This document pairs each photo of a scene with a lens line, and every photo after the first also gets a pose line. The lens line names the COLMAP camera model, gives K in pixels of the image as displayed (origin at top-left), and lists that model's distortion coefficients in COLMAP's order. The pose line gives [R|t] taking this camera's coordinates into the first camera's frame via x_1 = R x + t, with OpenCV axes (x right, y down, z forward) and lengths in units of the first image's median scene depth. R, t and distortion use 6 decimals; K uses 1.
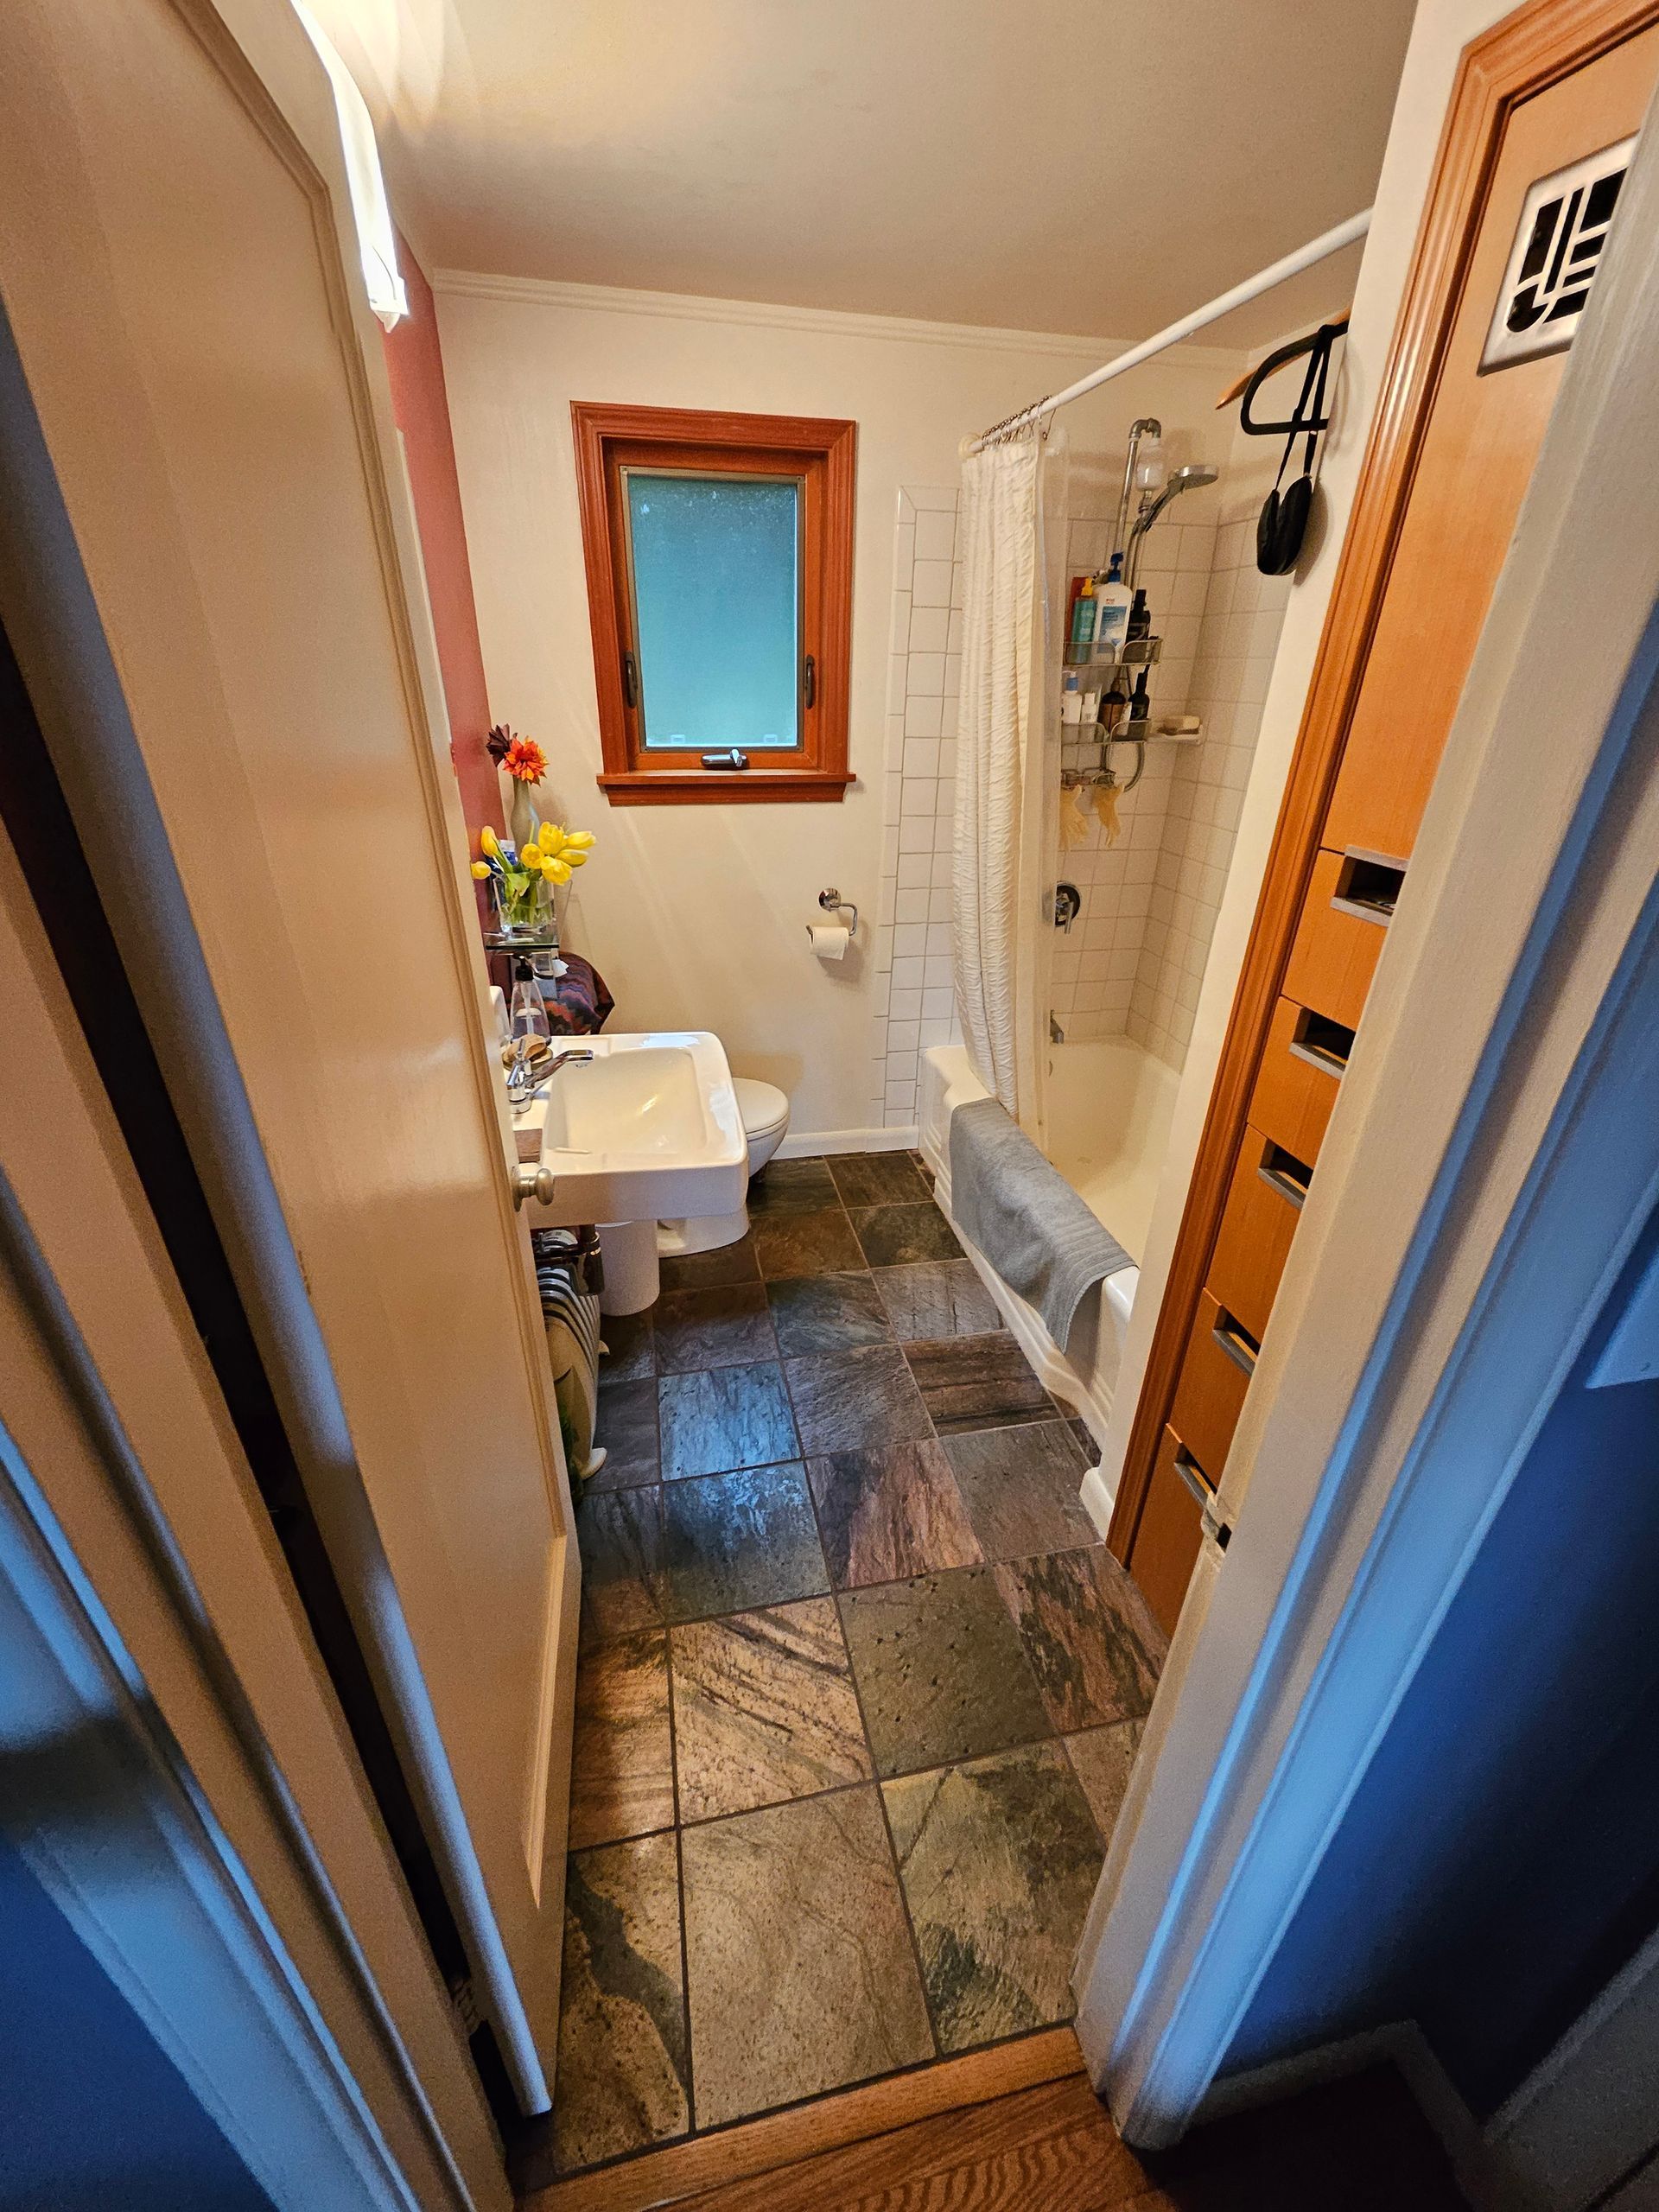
lens RADIAL K [[859.2, 0, 821.2], [0, 859.2, 1094.1], [0, 0, 1]] dist [0.001311, -0.000302]
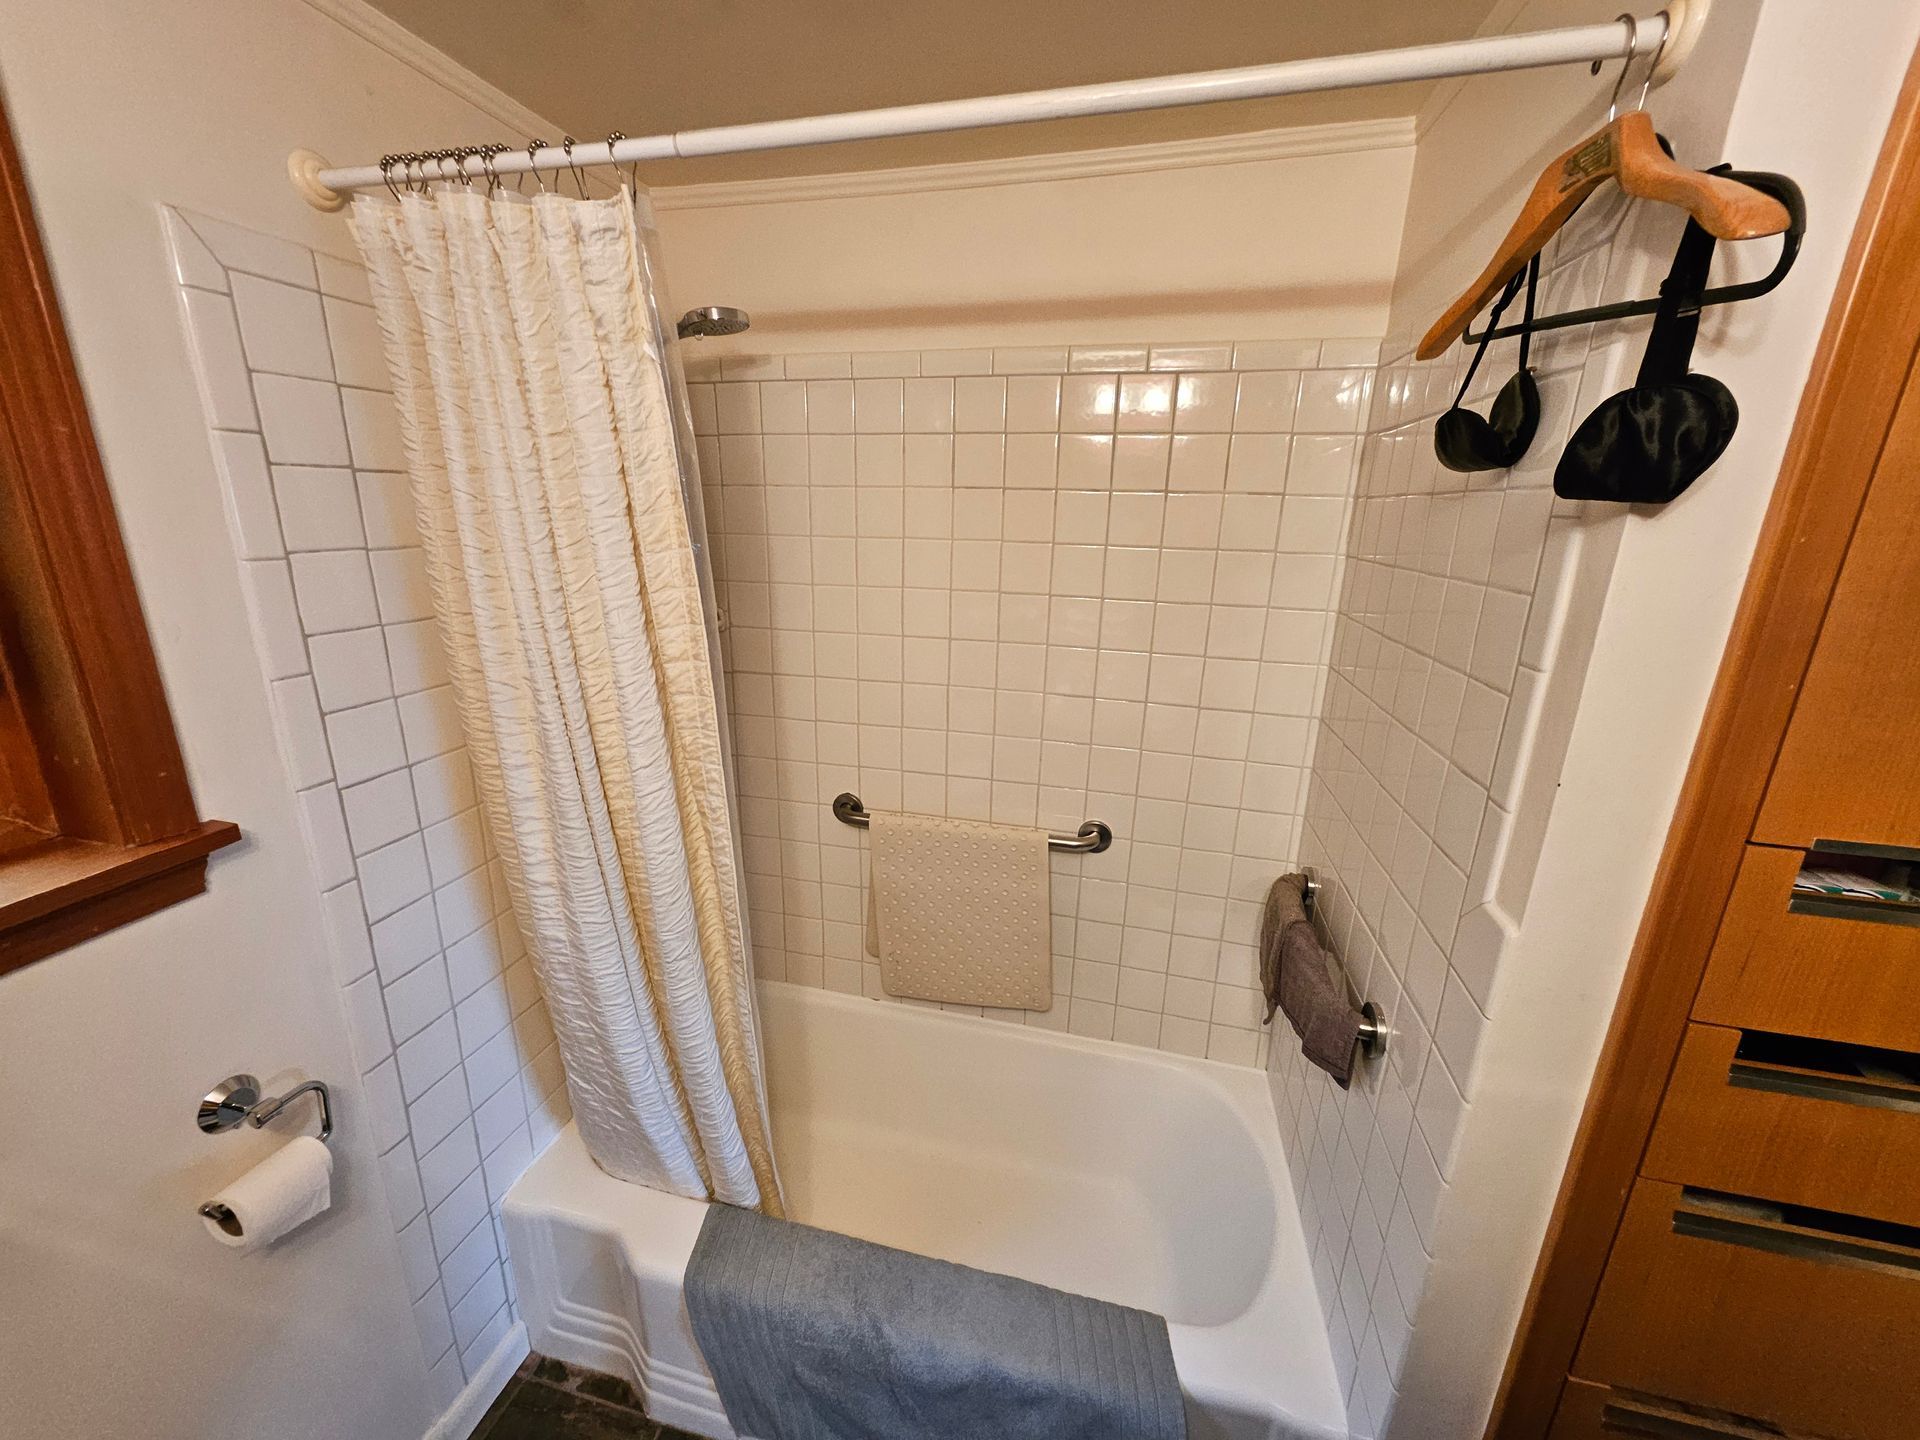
lens RADIAL K [[745.8, 0, 946.6], [0, 745.8, 710.0], [0, 0, 1]] dist [0.001311, -0.000302]
pose [[0.440476, -0.248064, 0.862813, -0.107783], [0.400553, 0.914410, 0.058412, -0.303719], [-0.803454, 0.319873, 0.502138, 0.515804]]
